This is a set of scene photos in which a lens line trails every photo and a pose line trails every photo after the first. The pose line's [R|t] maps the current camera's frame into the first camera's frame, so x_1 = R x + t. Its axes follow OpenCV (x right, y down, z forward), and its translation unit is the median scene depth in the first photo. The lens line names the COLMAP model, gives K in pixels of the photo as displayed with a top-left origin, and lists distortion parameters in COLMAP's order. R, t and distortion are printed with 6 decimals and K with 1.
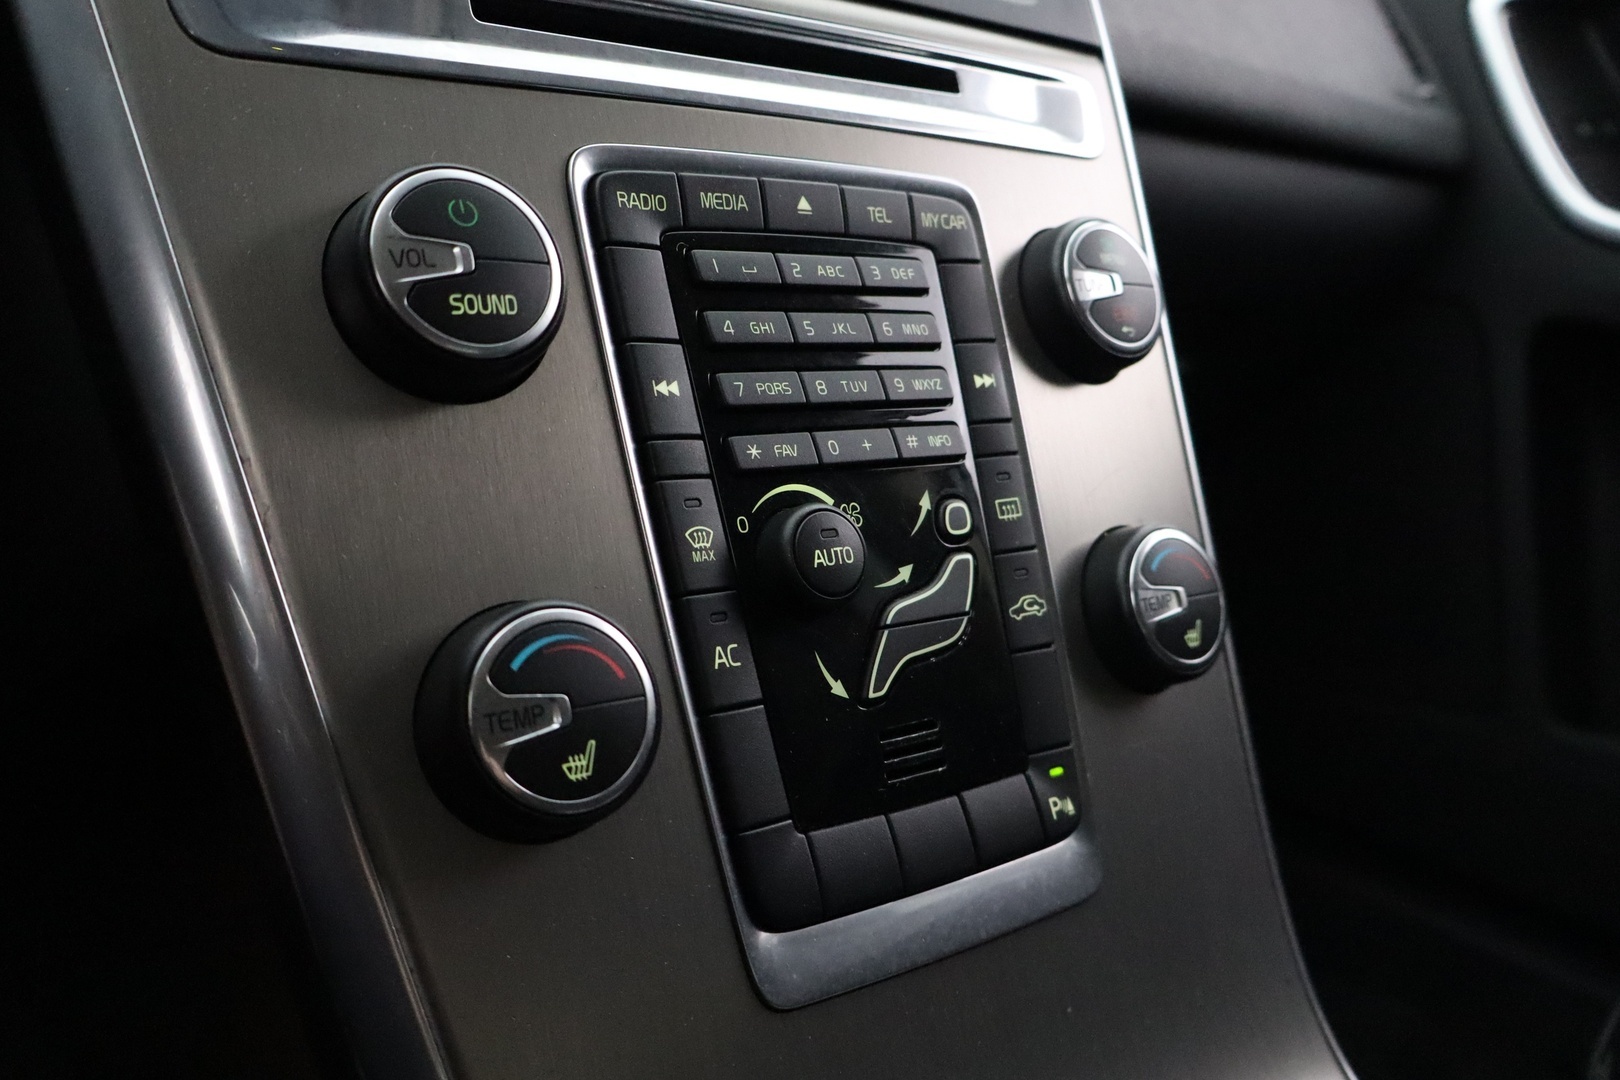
lens RADIAL K [[1376.8, 0, 811.1], [0, 1376.8, 539.5], [0, 0, 1]] dist [0.007668, -0.005096]
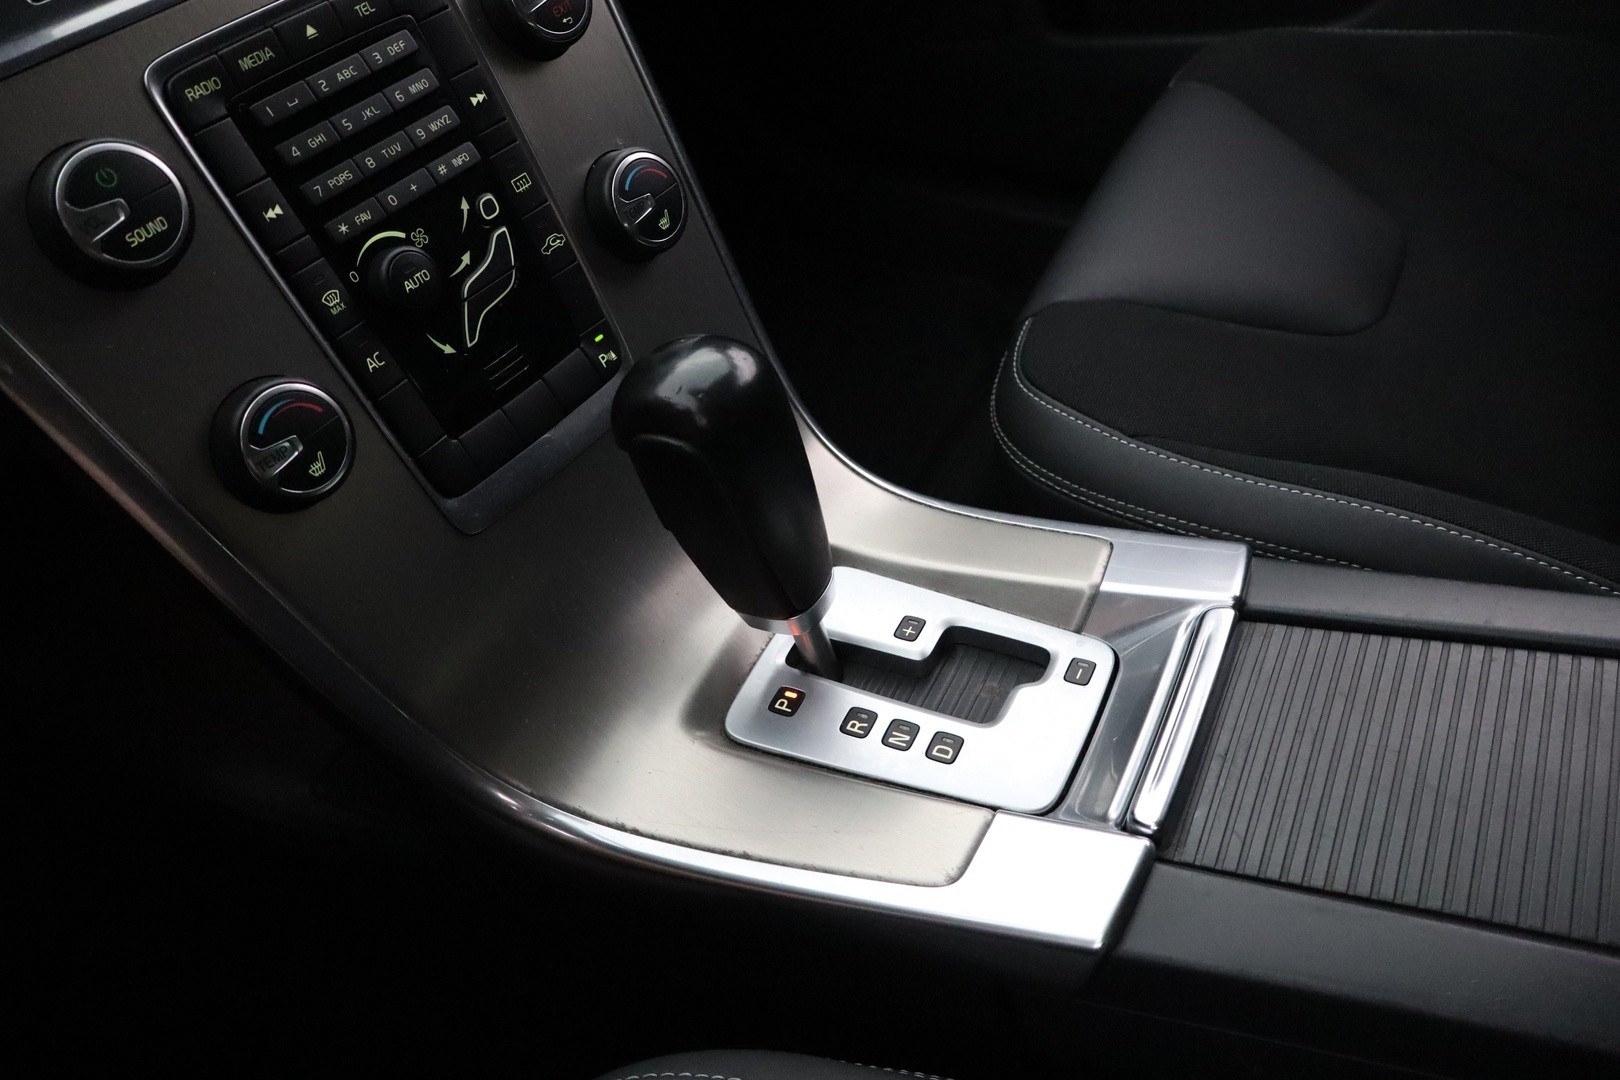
lens RADIAL K [[1376.8, 0, 810.5], [0, 1376.8, 540.8], [0, 0, 1]] dist [0.007668, -0.005096]
pose [[0.946434, -0.303115, 0.111284, 0.170390], [0.210341, 0.840239, 0.499756, -0.415606], [-0.244988, -0.449578, 0.858988, -0.604904]]
